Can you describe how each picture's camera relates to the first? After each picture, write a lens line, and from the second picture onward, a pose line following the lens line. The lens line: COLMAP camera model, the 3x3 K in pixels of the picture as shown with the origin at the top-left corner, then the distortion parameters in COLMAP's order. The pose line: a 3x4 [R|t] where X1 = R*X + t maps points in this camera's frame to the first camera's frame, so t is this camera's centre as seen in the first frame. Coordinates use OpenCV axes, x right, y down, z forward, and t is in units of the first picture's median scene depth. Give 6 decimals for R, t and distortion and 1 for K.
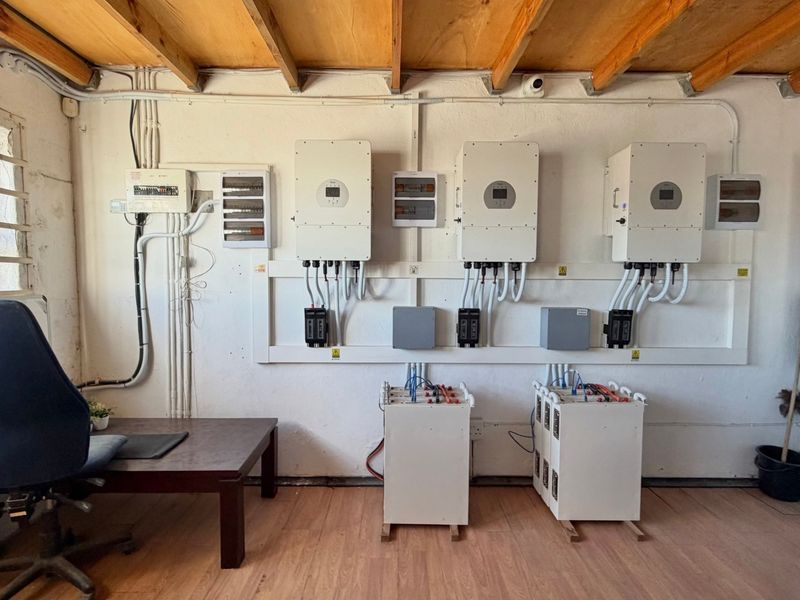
lens RADIAL K [[424.7, 0, 394.7], [0, 424.7, 299.0], [0, 0, 1]] dist [0.001743, 0.000804]
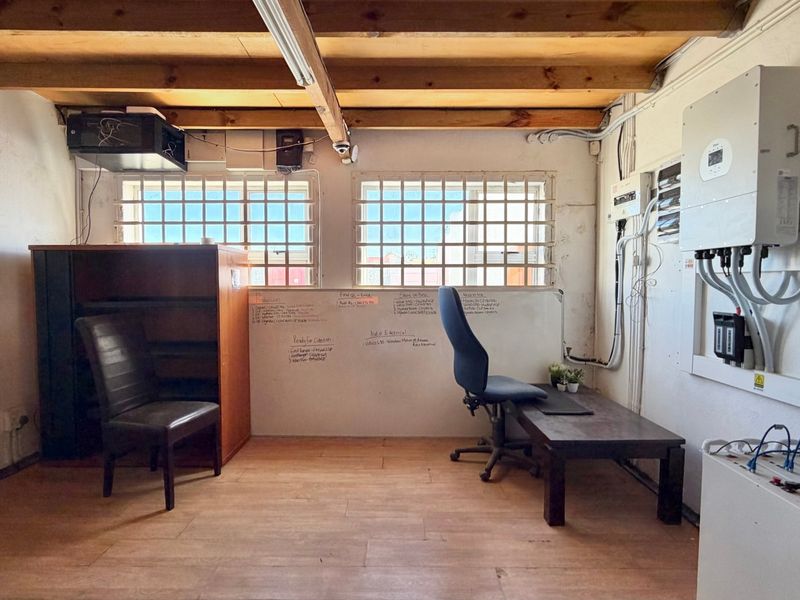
lens RADIAL K [[424.7, 0, 396.8], [0, 424.7, 300.1], [0, 0, 1]] dist [0.001743, 0.000804]
pose [[-0.005342, 0.038508, -0.999244, 0.570337], [-0.052341, 0.997878, 0.038735, 0.000181], [0.998615, 0.052509, -0.003315, 0.417321]]
